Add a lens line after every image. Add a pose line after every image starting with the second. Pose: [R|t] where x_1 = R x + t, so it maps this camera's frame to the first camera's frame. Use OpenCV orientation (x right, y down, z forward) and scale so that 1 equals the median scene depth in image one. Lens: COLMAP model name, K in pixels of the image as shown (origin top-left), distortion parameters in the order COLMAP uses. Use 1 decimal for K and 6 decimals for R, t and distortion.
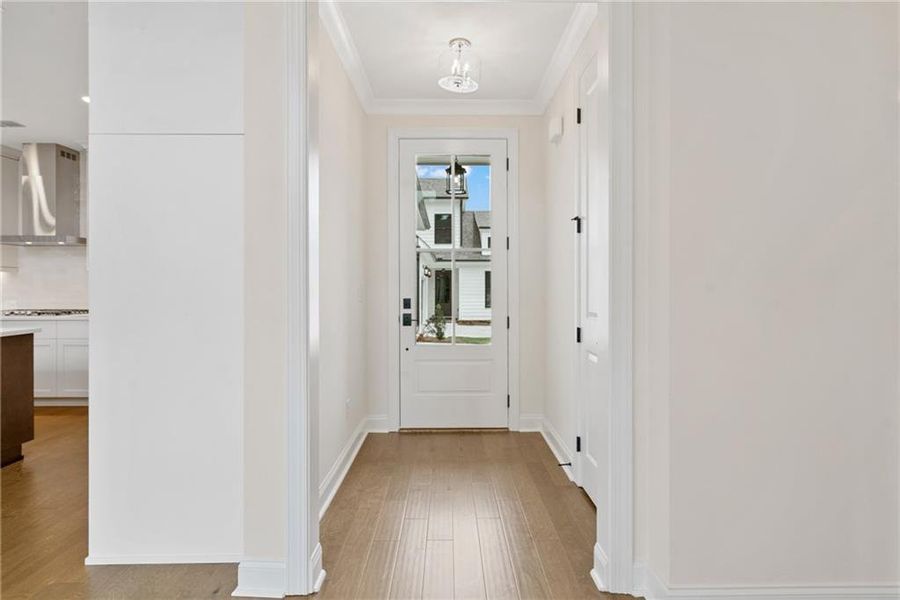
lens RADIAL K [[436.8, 0, 449.6], [0, 436.8, 287.7], [0, 0, 1]] dist [-0.001684, 0.000141]
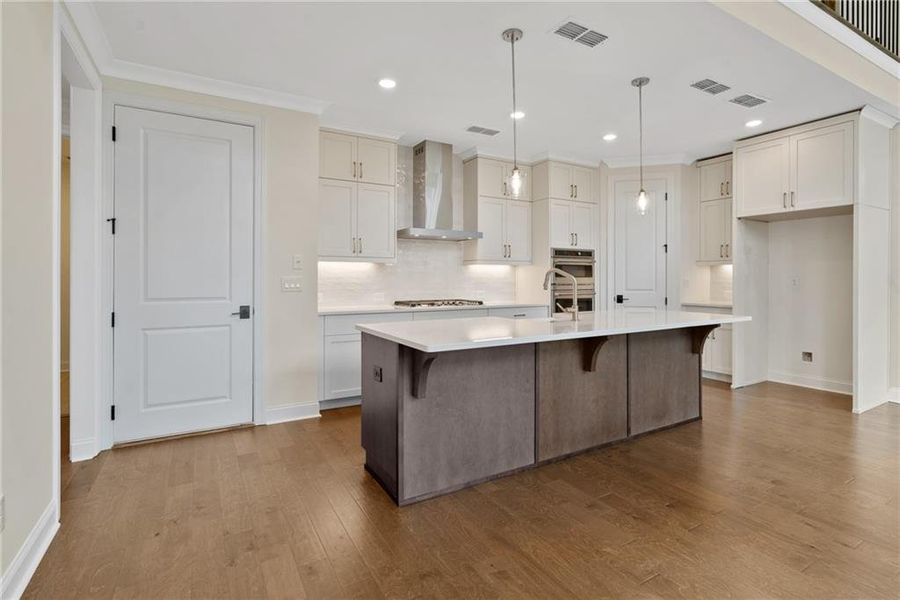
lens RADIAL K [[435.3, 0, 451.1], [0, 435.3, 279.3], [0, 0, 1]] dist [0.001103, 0.000402]
pose [[0.864182, 0.001075, 0.503178, -1.522178], [0.000697, 0.999994, -0.003333, 0.002821], [-0.503179, 0.003232, 0.864176, 0.086754]]
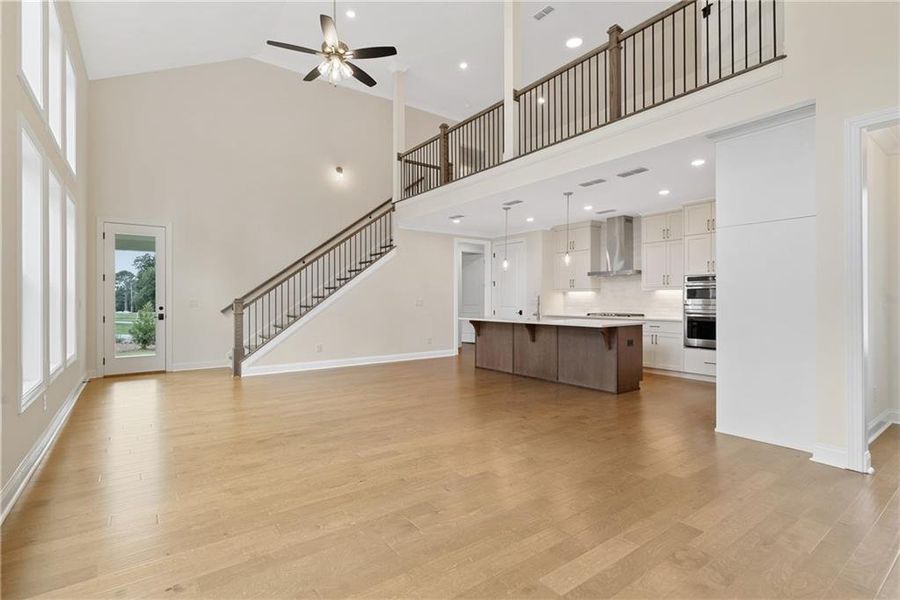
lens RADIAL K [[428.4, 0, 450.3], [0, 428.4, 296.0], [0, 0, 1]] dist [-0.001533, 0.000205]
pose [[0.592290, -0.005323, -0.805707, 0.035010], [-0.004361, 0.999942, -0.009813, 0.001056], [0.805713, 0.009326, 0.592233, -0.548106]]
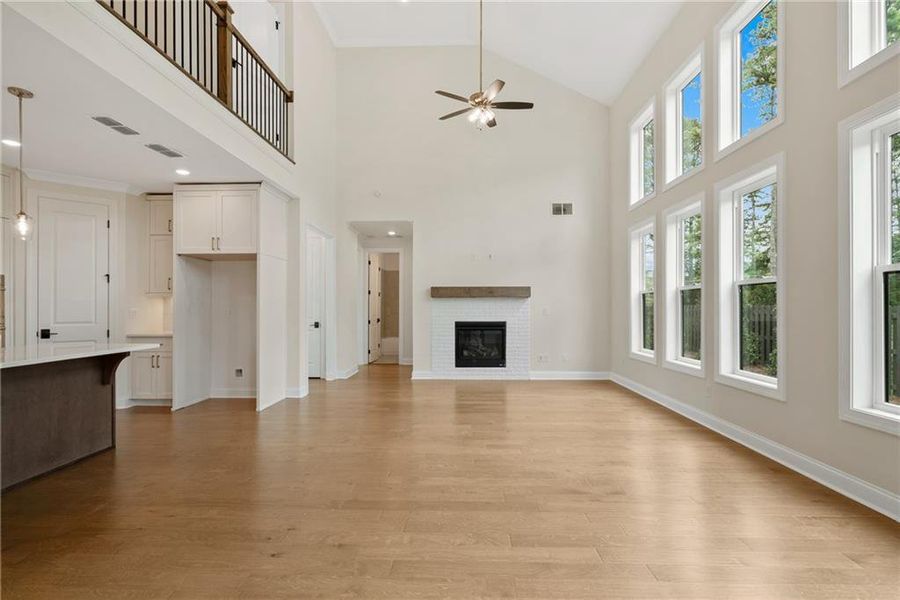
lens RADIAL K [[430.3, 0, 451.8], [0, 430.3, 306.7], [0, 0, 1]] dist [0.001905, 0.000584]
pose [[0.033312, 0.006153, 0.999426, -1.508983], [0.006629, 0.999958, -0.006378, 0.001982], [-0.999423, 0.006838, 0.033270, -0.123368]]
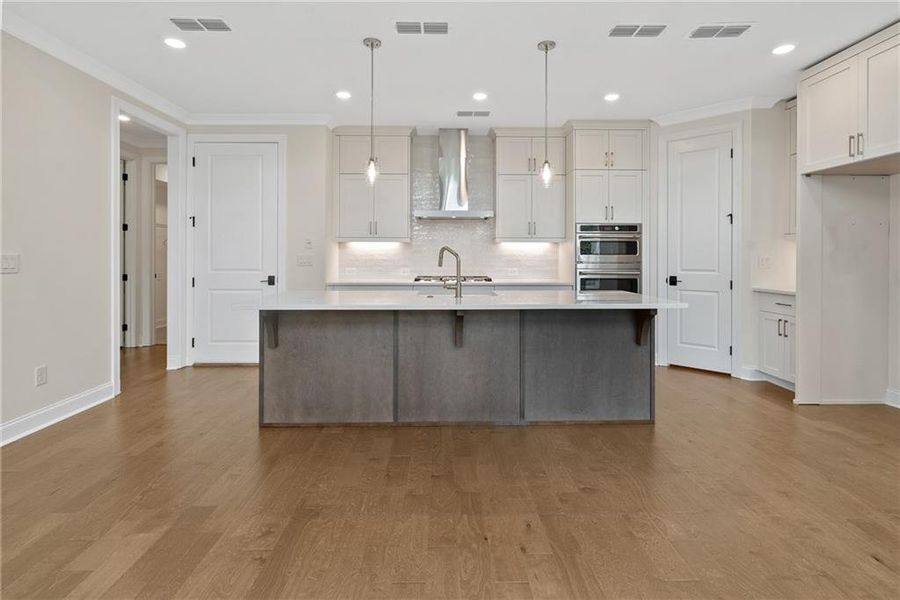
lens RADIAL K [[442.2, 0, 448.5], [0, 442.2, 256.9], [0, 0, 1]] dist [0.000263, 0.000543]
pose [[0.999863, 0.003461, 0.016168, -1.024154], [-0.003420, 0.999991, -0.002550, 0.002729], [-0.016177, 0.002494, 0.999866, -0.141670]]
